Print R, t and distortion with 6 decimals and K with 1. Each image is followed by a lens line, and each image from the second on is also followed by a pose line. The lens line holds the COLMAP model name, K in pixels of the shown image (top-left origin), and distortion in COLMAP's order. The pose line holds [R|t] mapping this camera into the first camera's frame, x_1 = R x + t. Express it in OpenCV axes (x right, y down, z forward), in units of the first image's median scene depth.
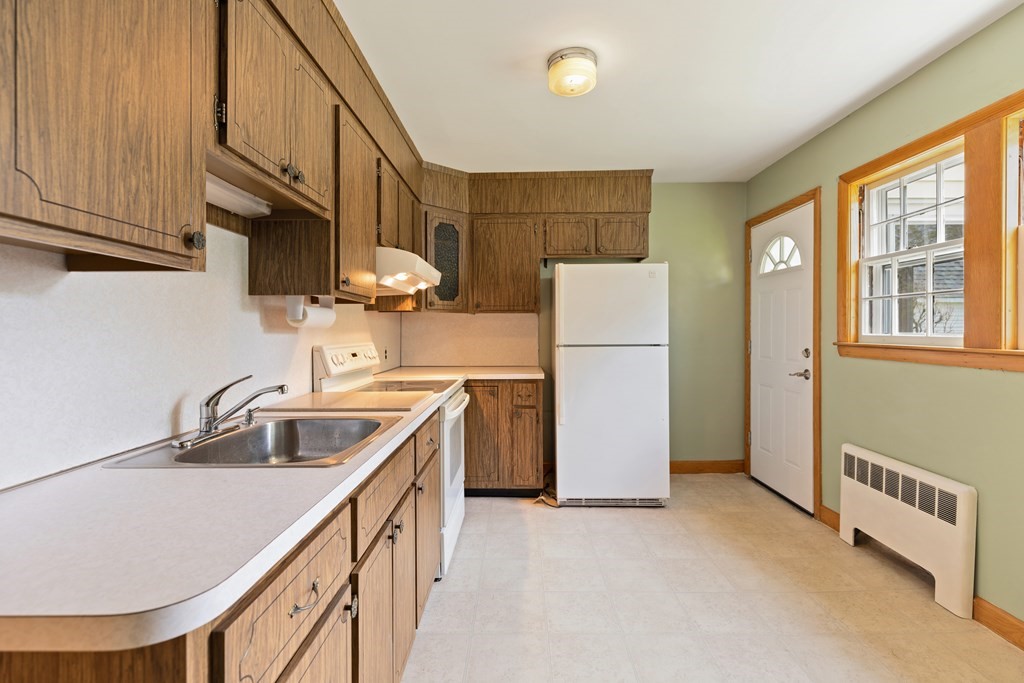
lens RADIAL K [[466.6, 0, 515.7], [0, 466.6, 333.0], [0, 0, 1]] dist [0.002475, -0.000965]
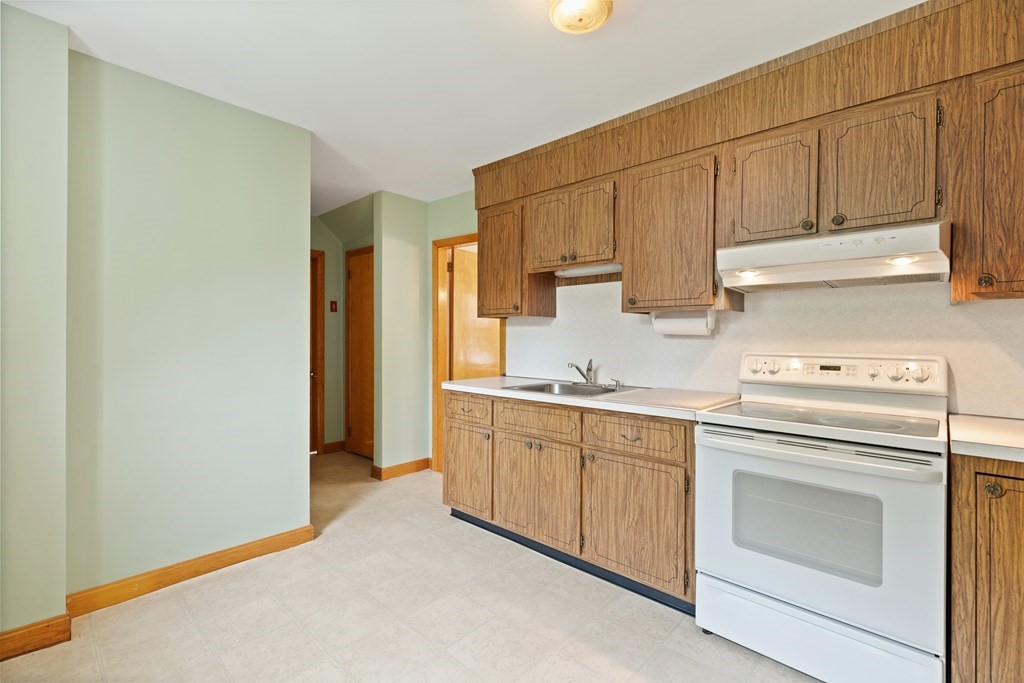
lens RADIAL K [[459.1, 0, 515.6], [0, 459.1, 334.9], [0, 0, 1]] dist [0.001759, 0.000405]
pose [[-0.676226, 0.003734, -0.736685, 0.564589], [-0.002558, 0.999969, 0.007417, -0.012595], [0.736690, 0.006900, -0.676196, 1.085201]]
